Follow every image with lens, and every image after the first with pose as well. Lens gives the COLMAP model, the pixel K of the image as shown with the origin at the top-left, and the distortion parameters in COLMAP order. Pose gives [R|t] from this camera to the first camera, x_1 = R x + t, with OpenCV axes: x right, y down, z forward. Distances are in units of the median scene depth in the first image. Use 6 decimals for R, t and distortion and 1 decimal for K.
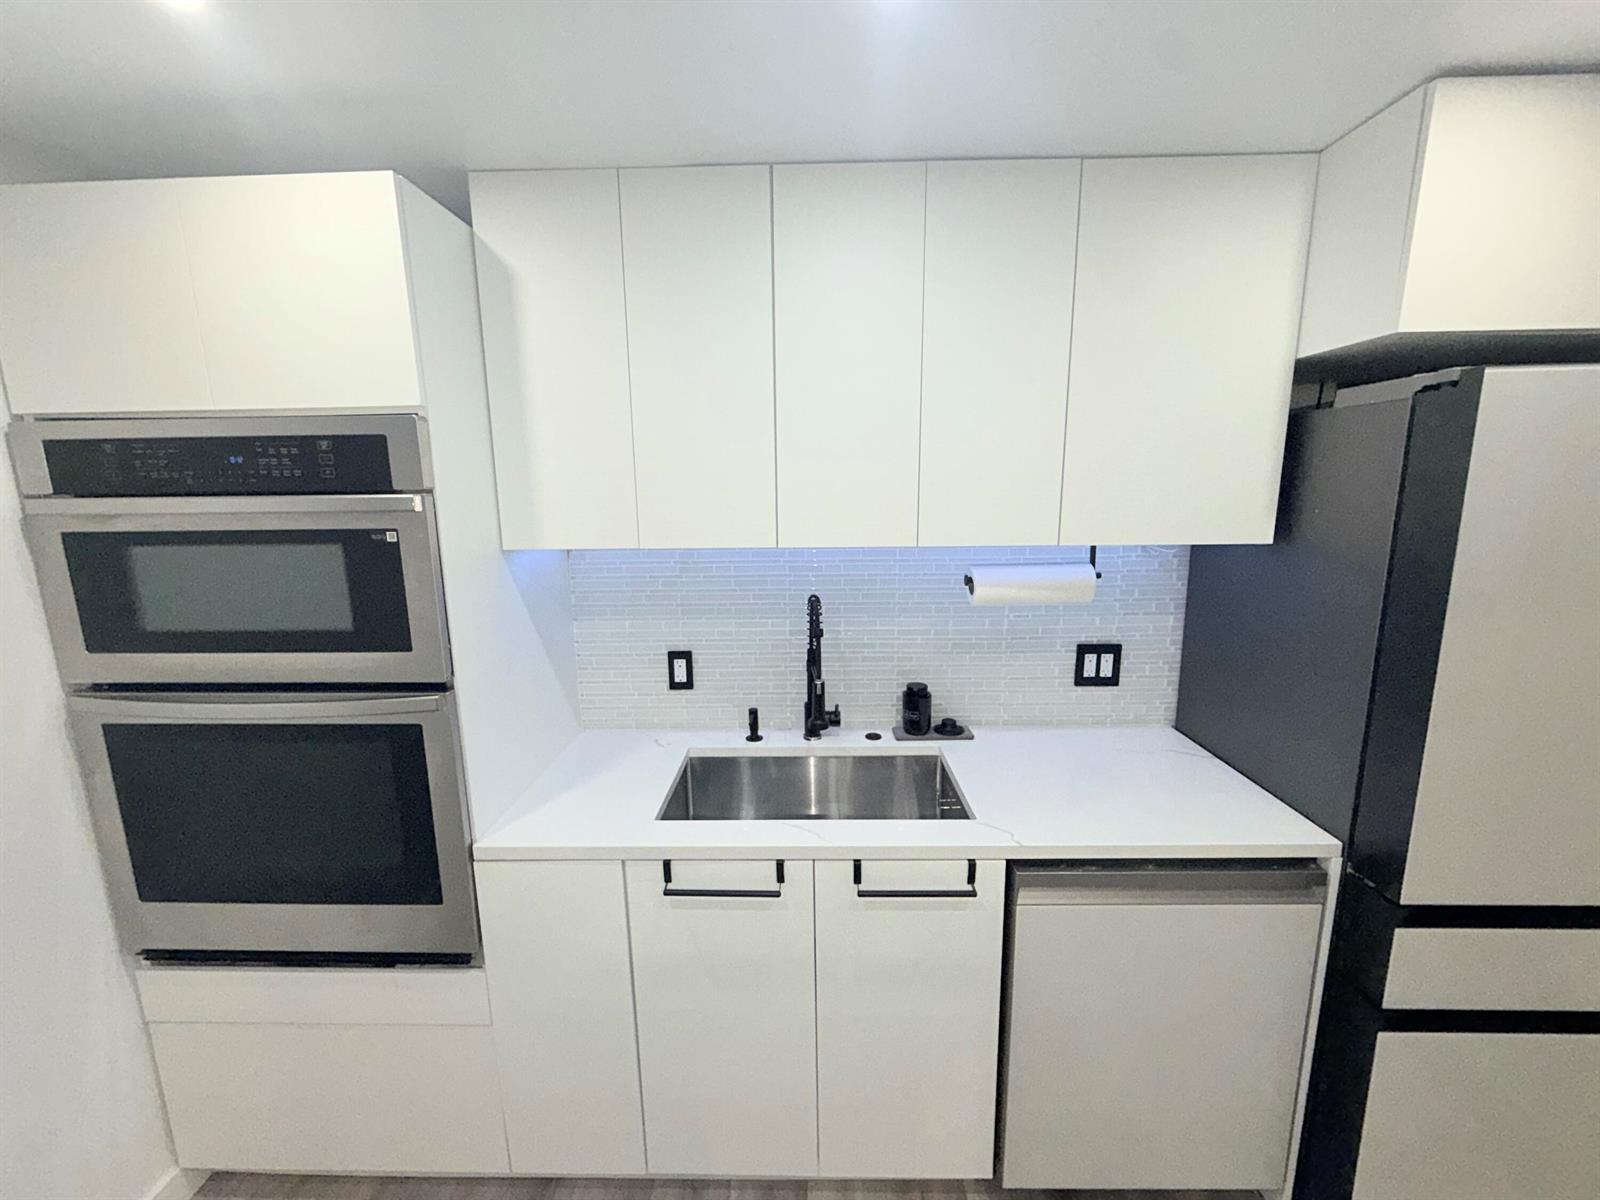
lens RADIAL K [[645.6, 0, 797.2], [0, 645.6, 601.8], [0, 0, 1]] dist [-0.001124, -0.000289]
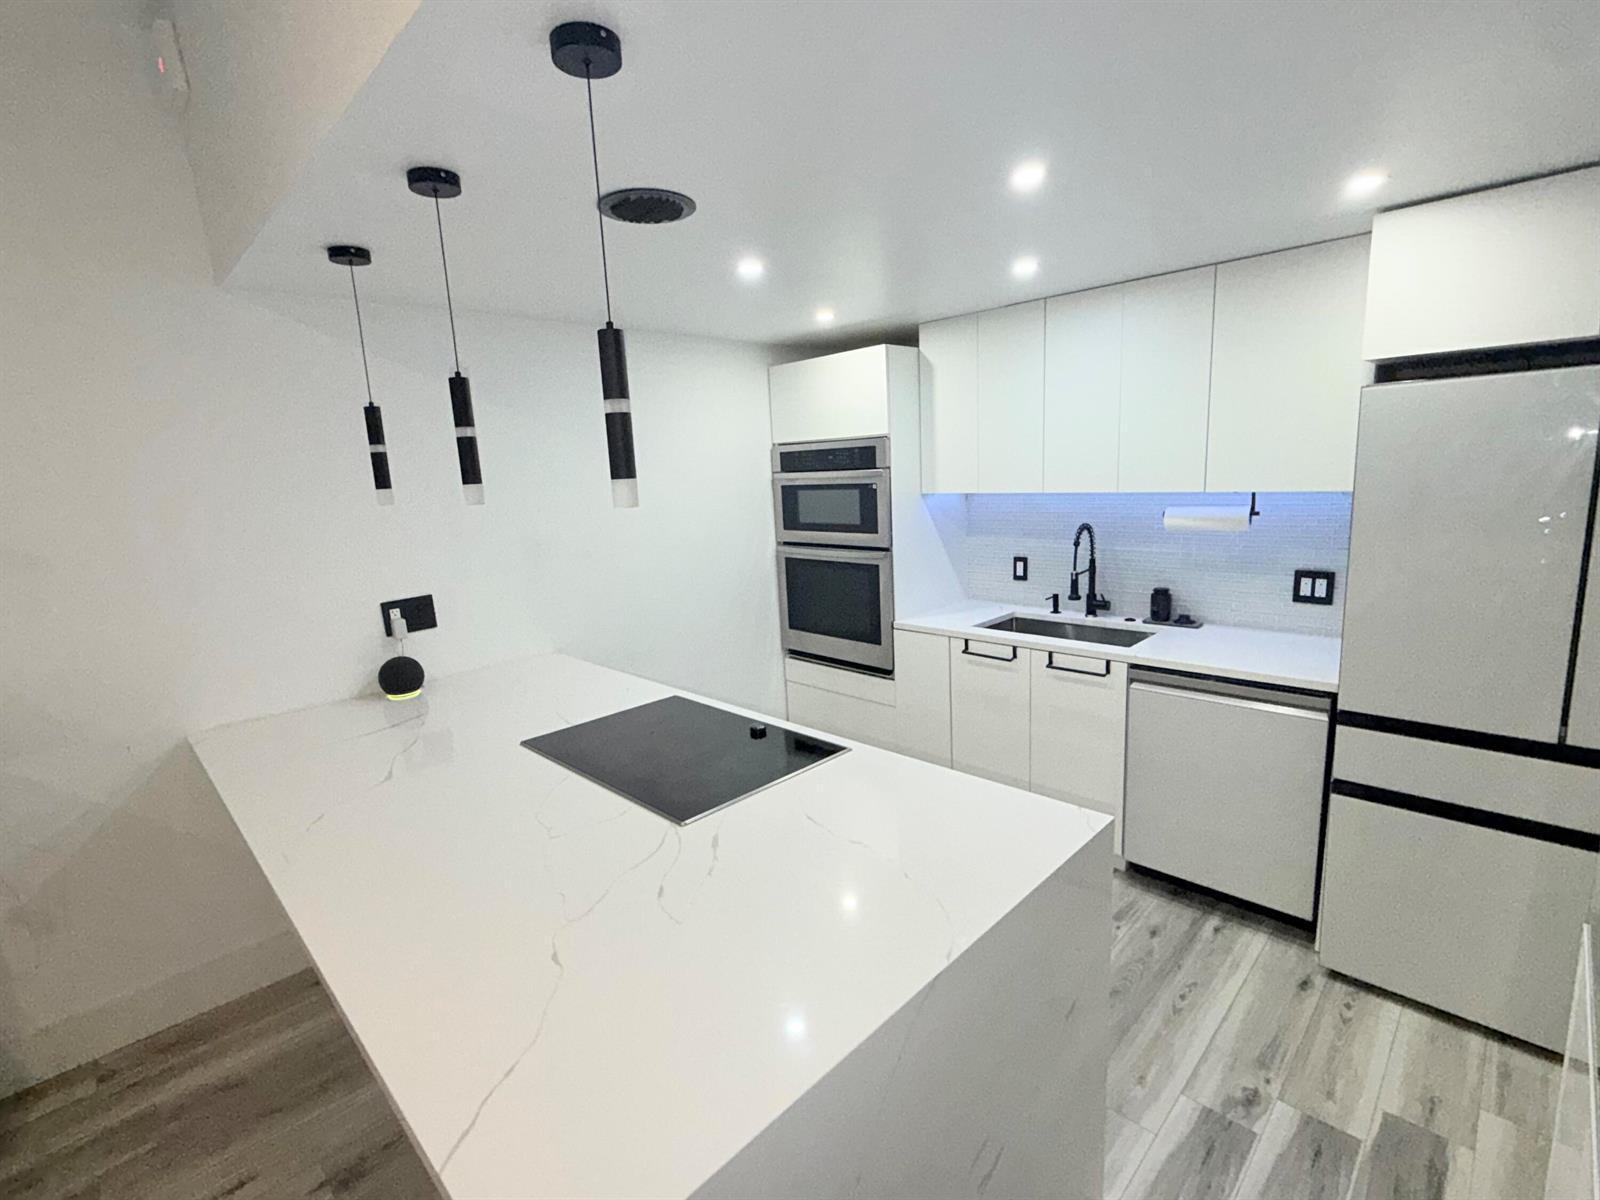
lens RADIAL K [[745.6, 0, 802.0], [0, 745.6, 598.9], [0, 0, 1]] dist [-0.002079, -0.000361]
pose [[0.720658, 0.099894, -0.686057, 0.967944], [-0.082689, 0.994886, 0.058001, 0.153225], [0.688342, 0.014931, 0.725232, -1.036870]]
